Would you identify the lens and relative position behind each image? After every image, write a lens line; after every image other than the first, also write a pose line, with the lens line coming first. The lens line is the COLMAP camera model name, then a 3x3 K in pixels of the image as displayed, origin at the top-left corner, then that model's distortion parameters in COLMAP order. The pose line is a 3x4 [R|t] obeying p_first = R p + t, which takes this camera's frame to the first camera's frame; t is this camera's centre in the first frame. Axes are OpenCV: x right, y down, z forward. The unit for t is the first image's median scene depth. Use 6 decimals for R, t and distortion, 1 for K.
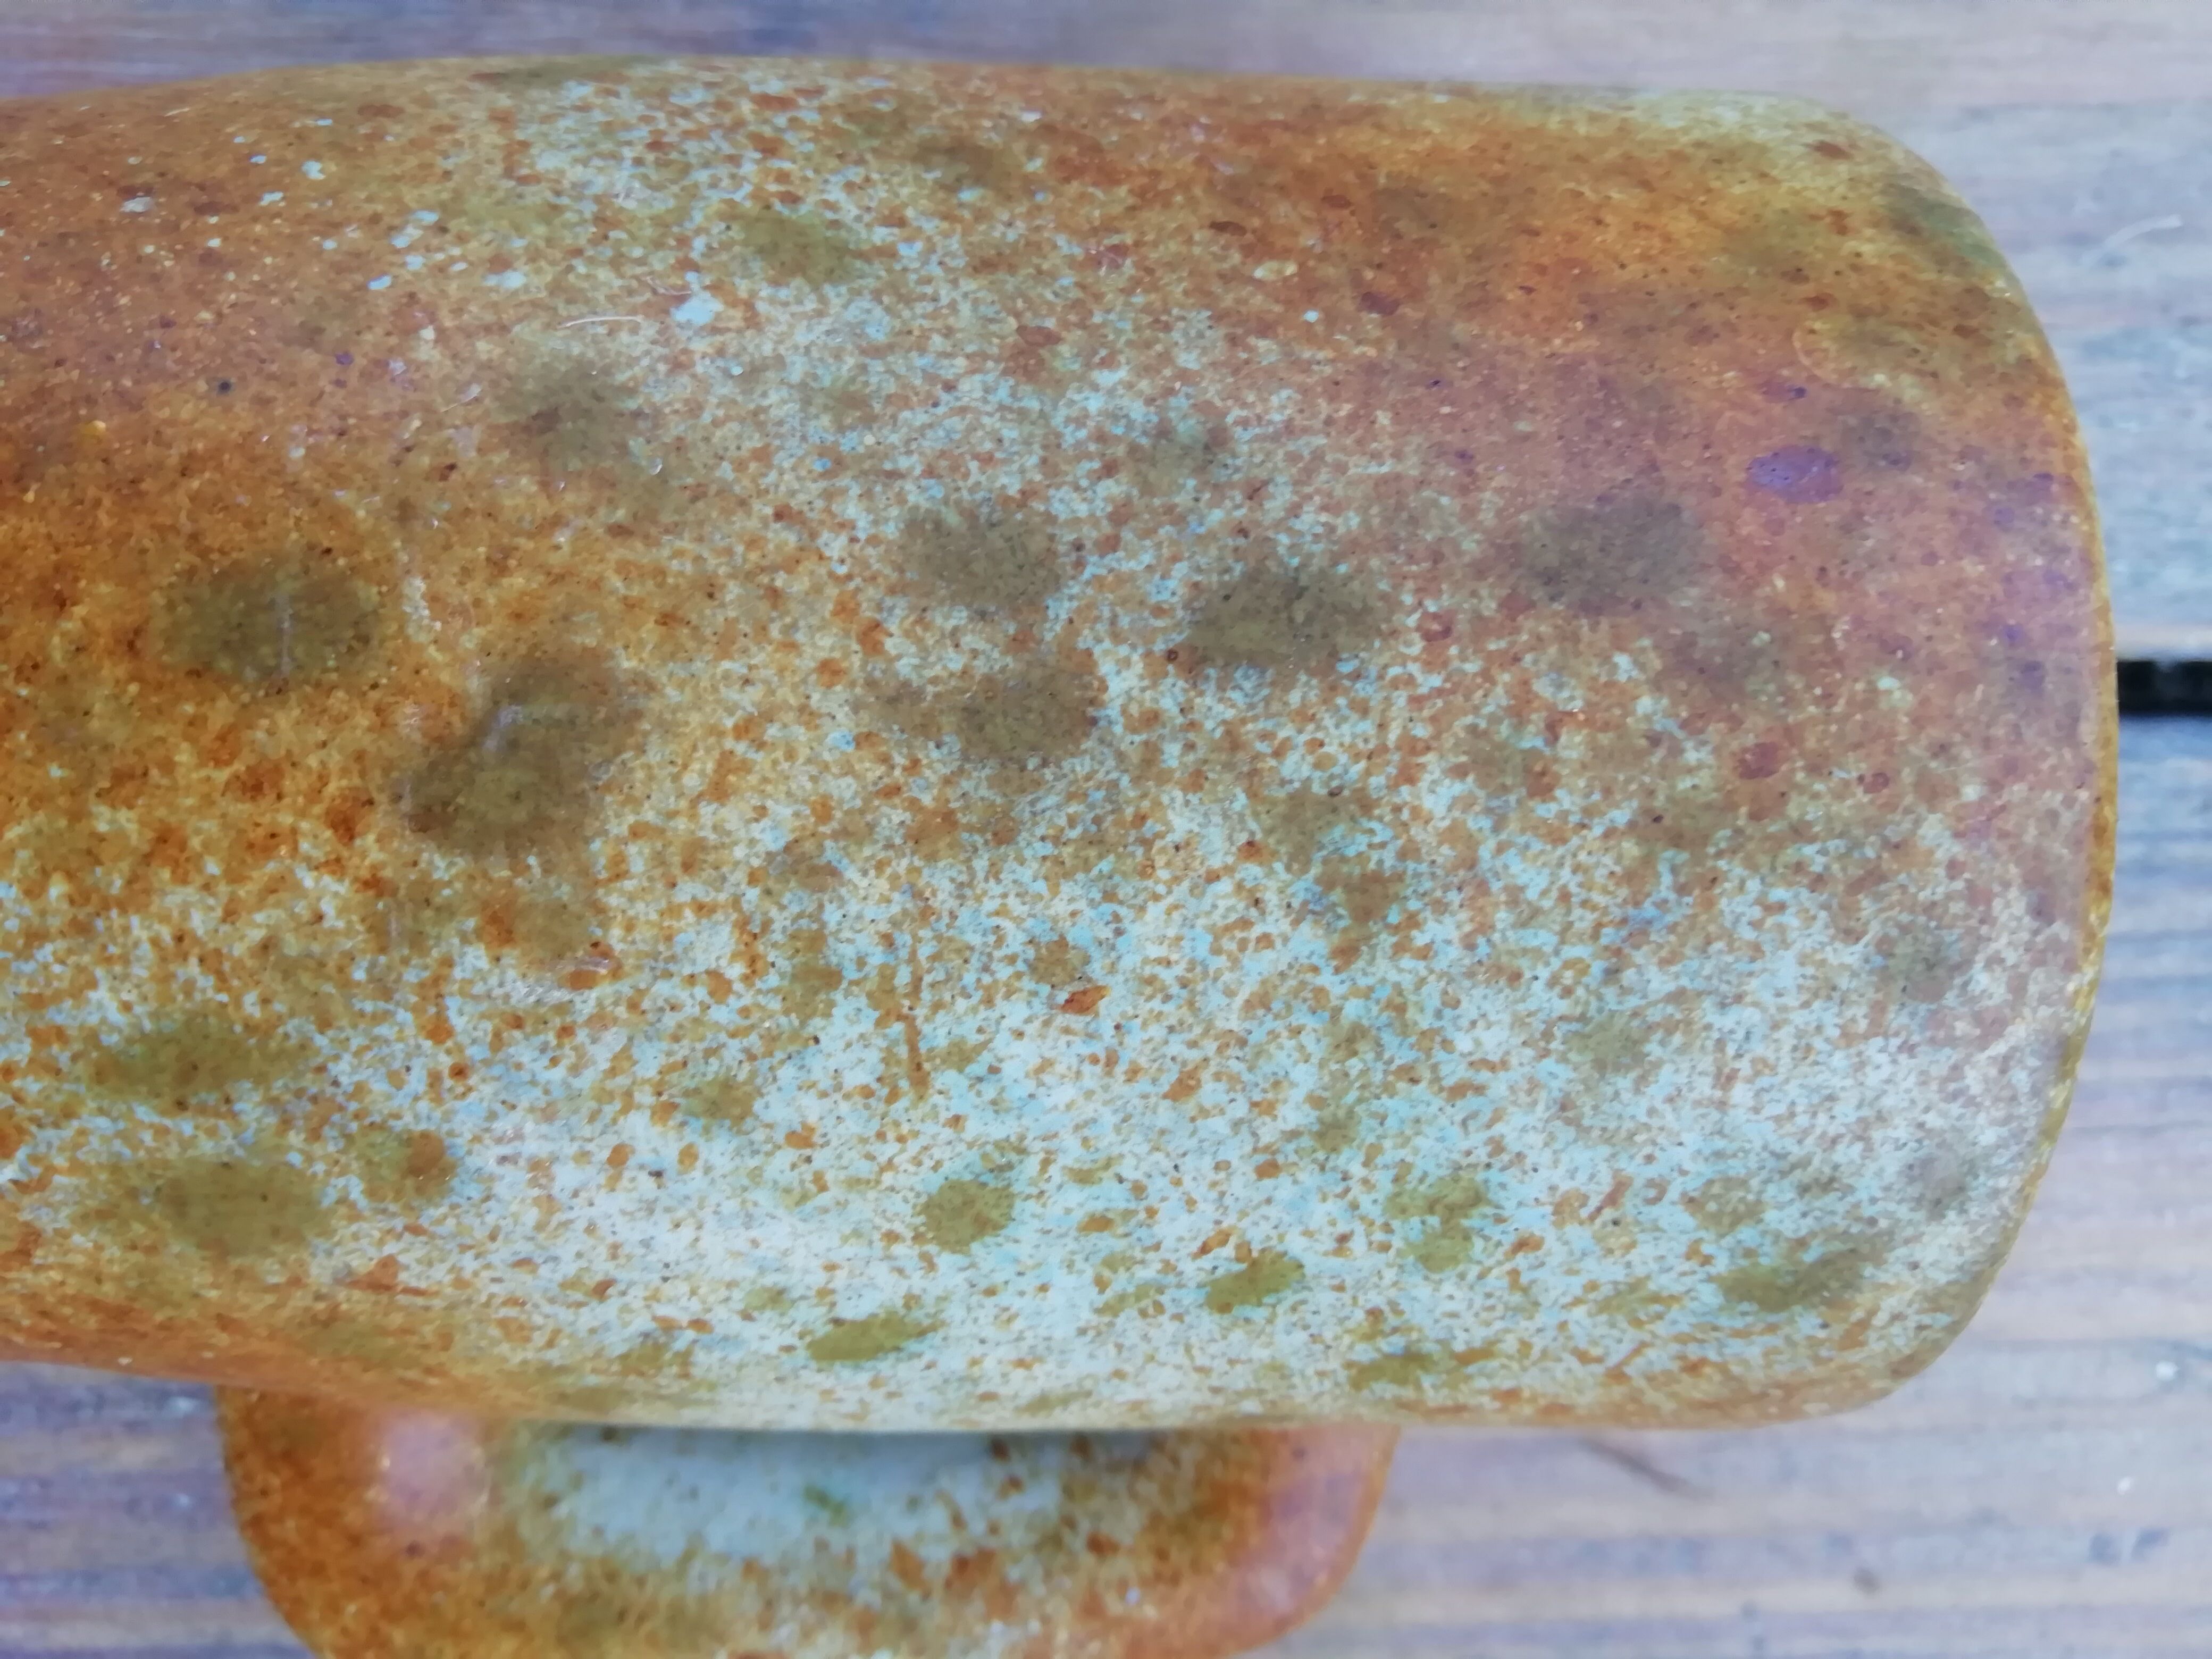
lens RADIAL K [[1871.6, 0, 1120.5], [0, 1871.6, 831.4], [0, 0, 1]] dist [-0.033996, -0.079195]
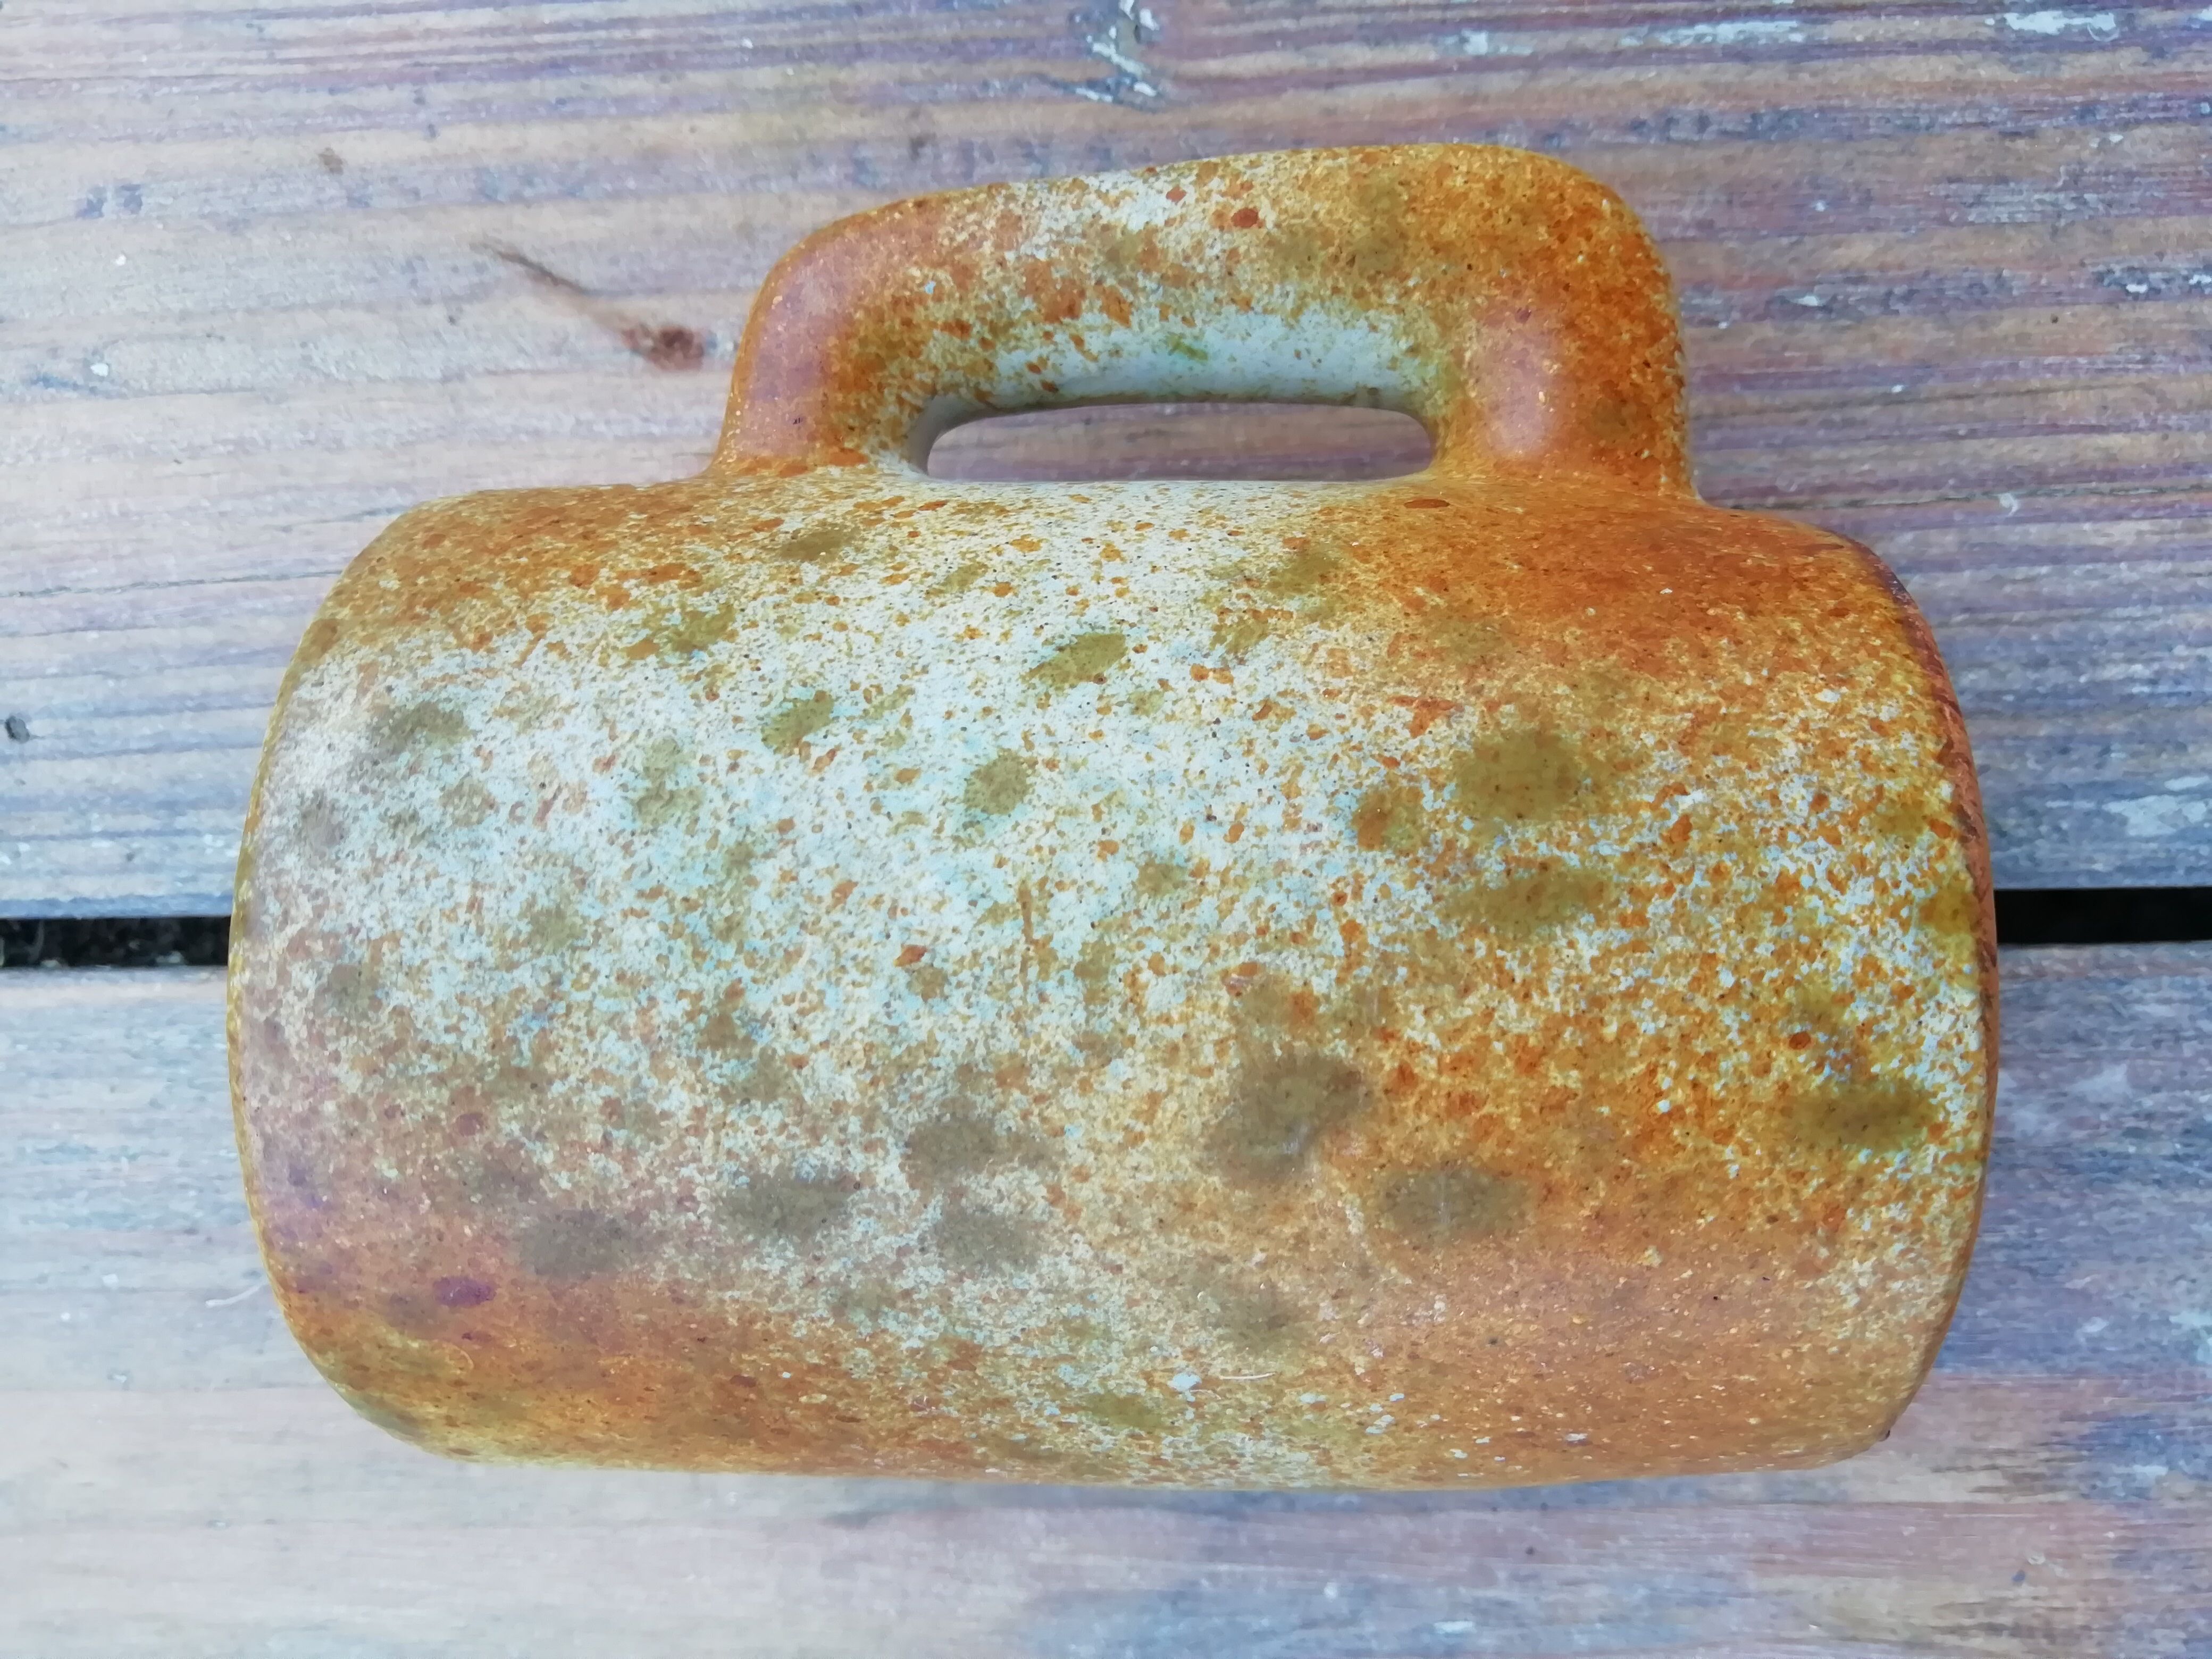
lens RADIAL K [[1871.6, 0, 1119.3], [0, 1871.6, 821.4], [0, 0, 1]] dist [-0.033996, -0.079195]
pose [[-0.999735, 0.014470, 0.017910, -0.209146], [-0.017636, -0.981322, -0.191564, 0.467647], [0.014803, -0.191829, 0.981317, -0.417126]]
